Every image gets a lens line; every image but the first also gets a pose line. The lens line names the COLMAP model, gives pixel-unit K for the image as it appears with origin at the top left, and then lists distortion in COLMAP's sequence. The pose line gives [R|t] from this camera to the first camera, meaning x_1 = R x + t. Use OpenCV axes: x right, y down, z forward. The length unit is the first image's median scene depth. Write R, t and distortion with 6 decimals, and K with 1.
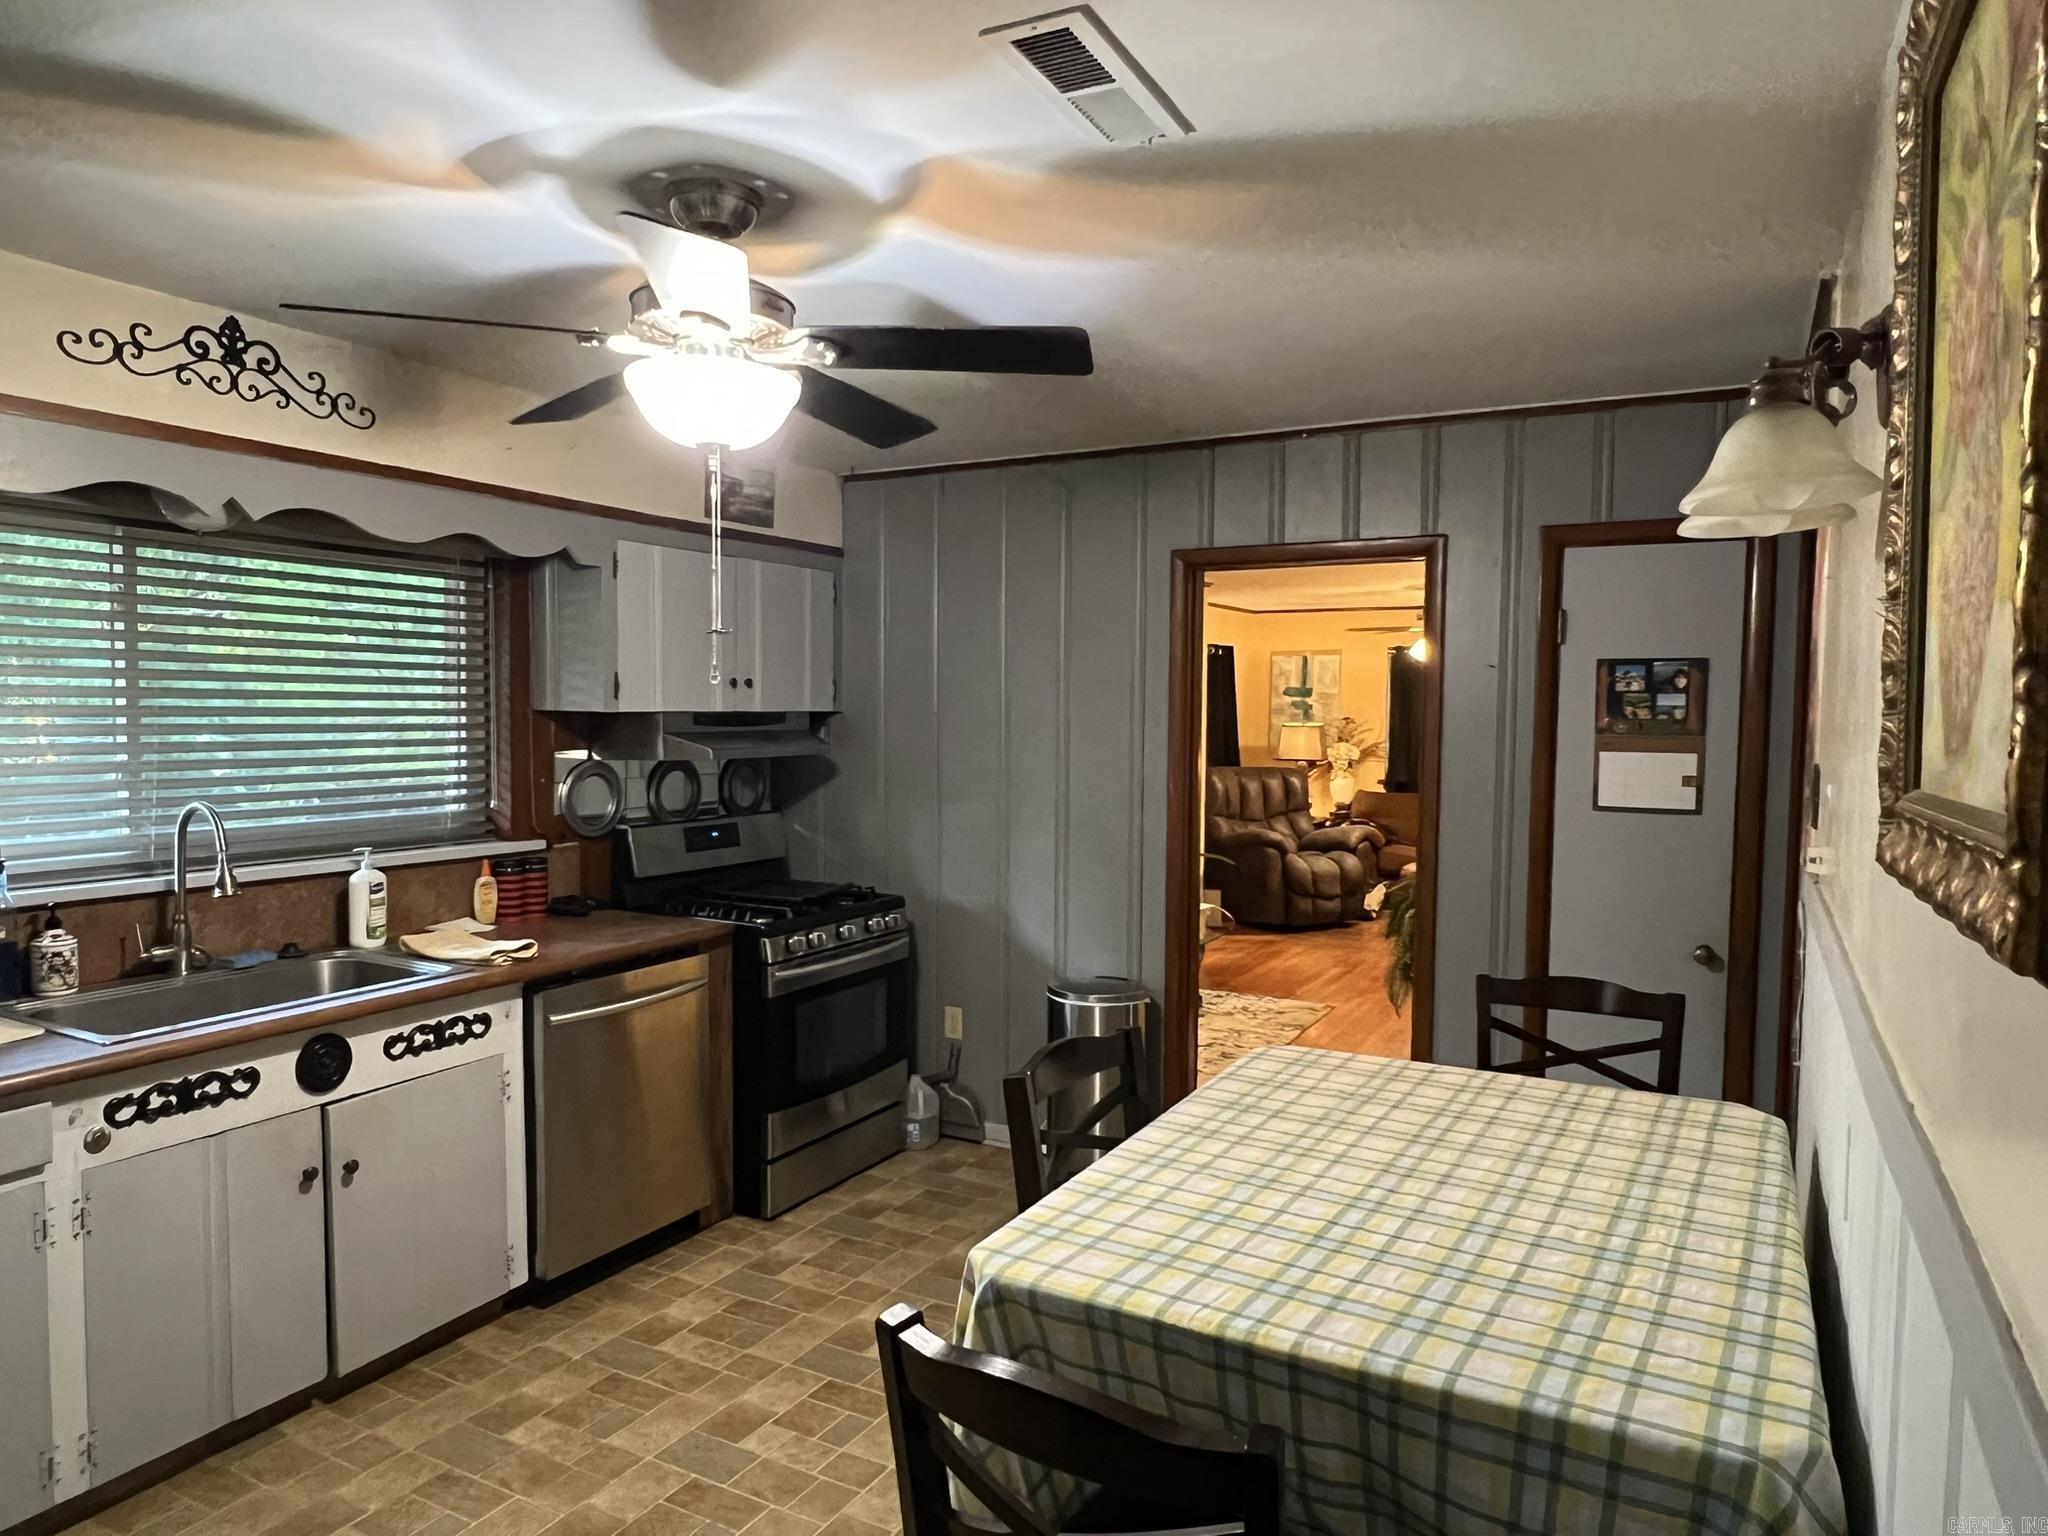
lens RADIAL K [[1313.7, 0, 1015.3], [0, 1313.7, 772.3], [0, 0, 1]] dist [0.002923, -0.001886]
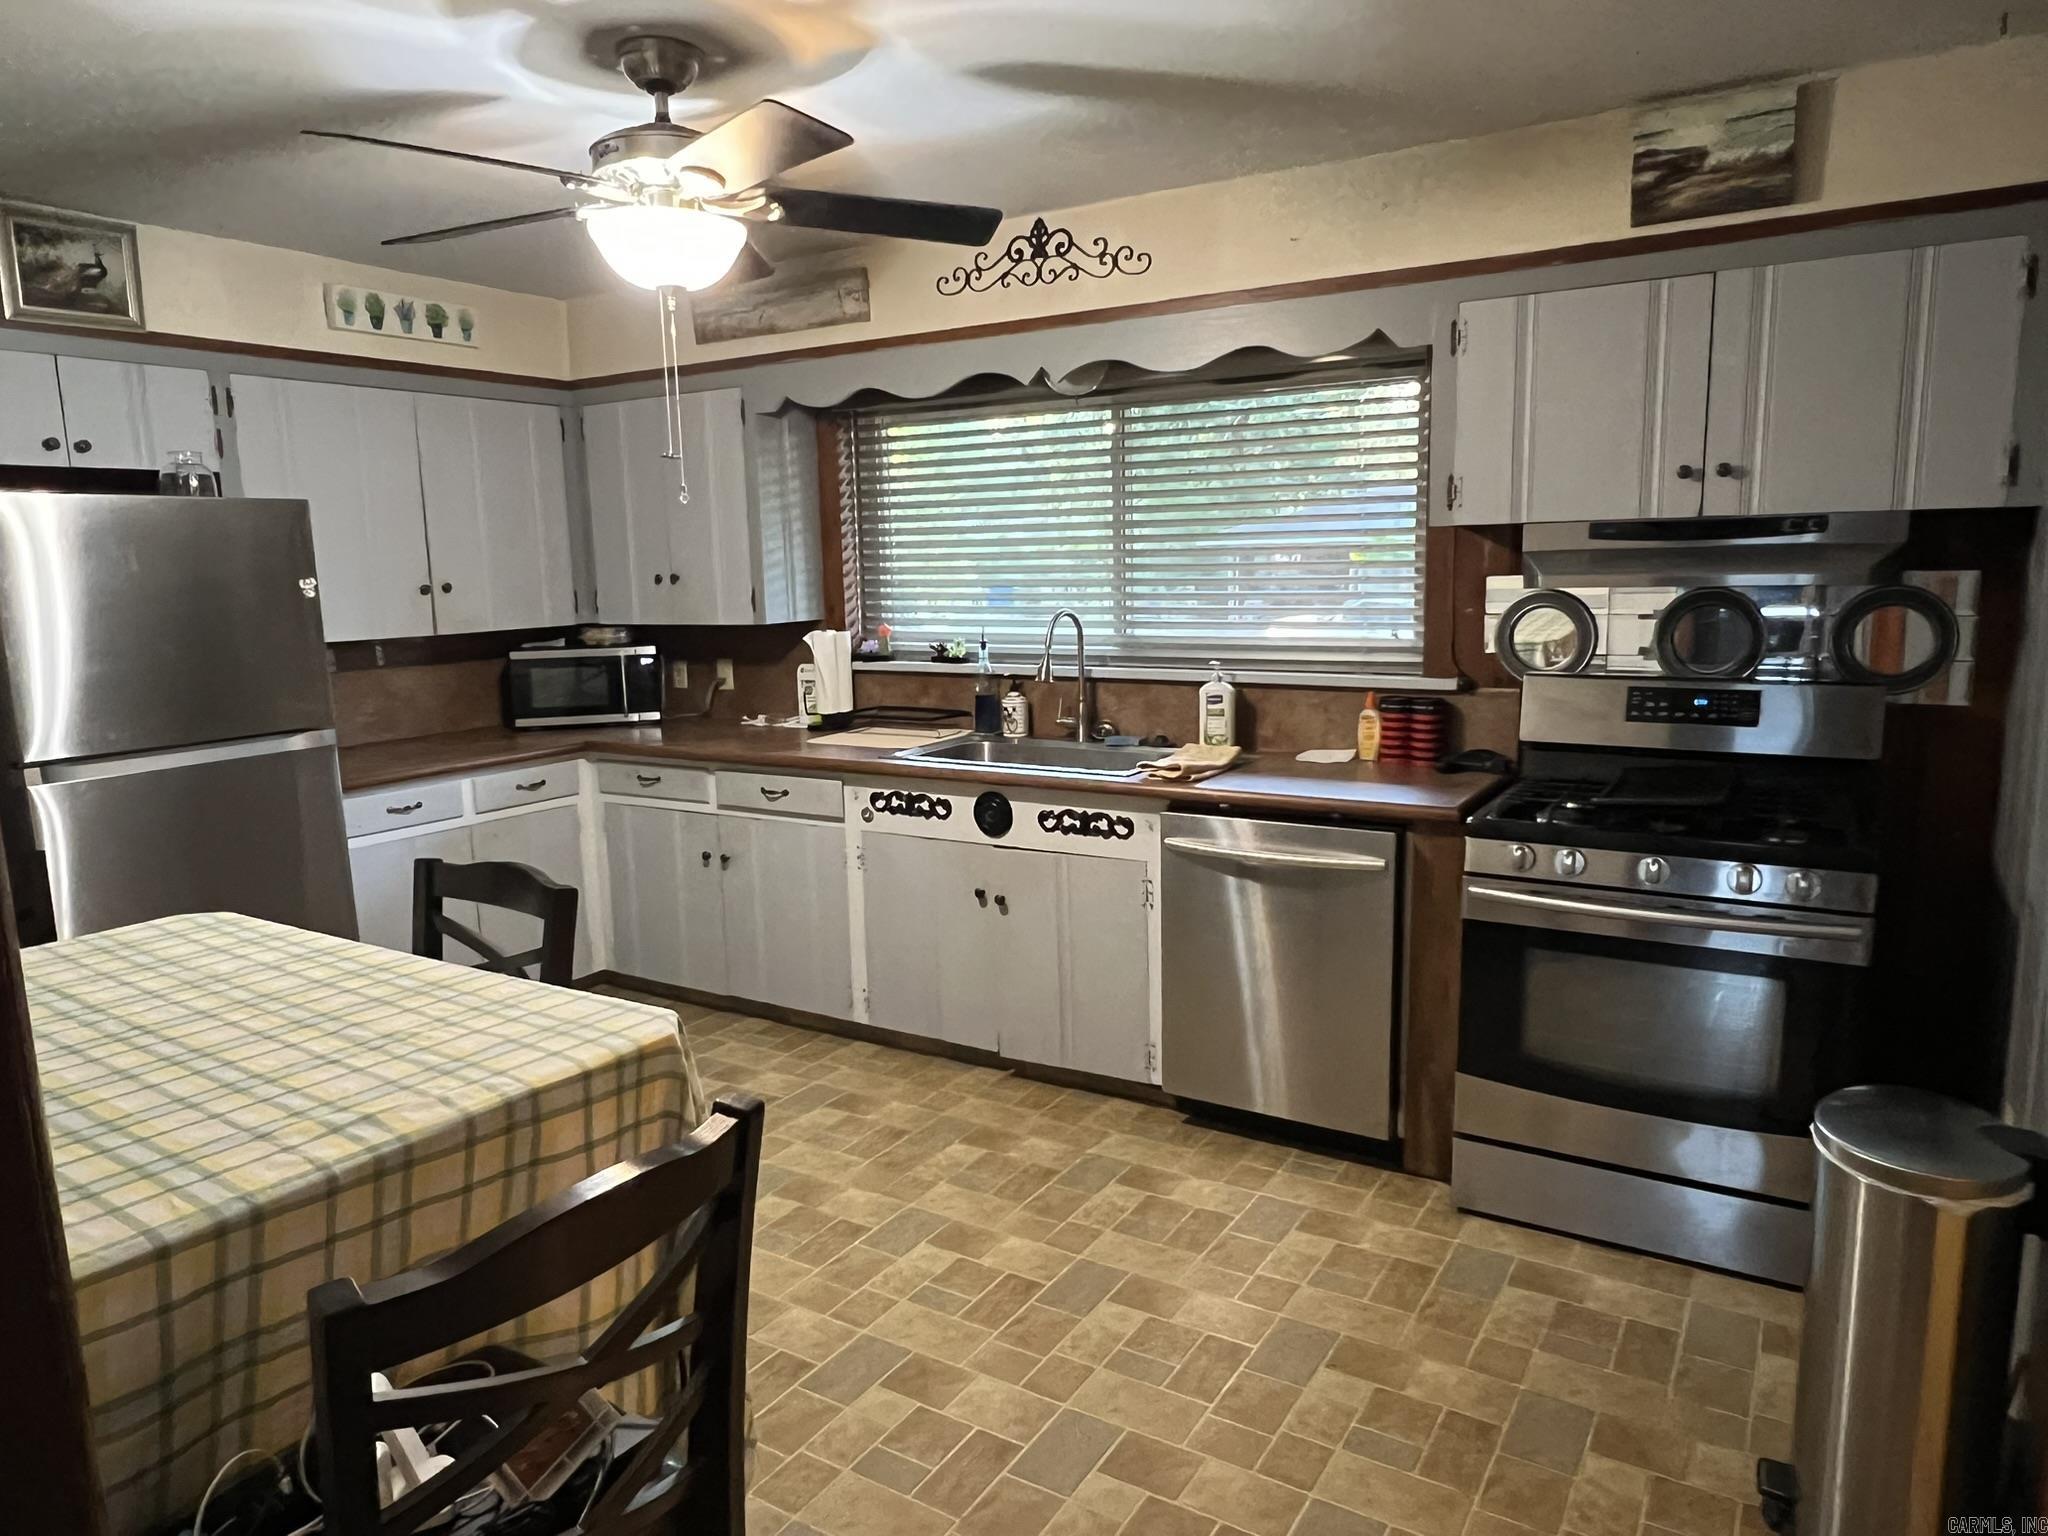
lens RADIAL K [[1313.7, 0, 1018.5], [0, 1313.7, 771.6], [0, 0, 1]] dist [0.002923, -0.001886]
pose [[-0.053812, 0.149949, -0.987228, 0.710377], [-0.030486, 0.987953, 0.151721, -0.015006], [0.998086, 0.038261, -0.048593, 1.048381]]
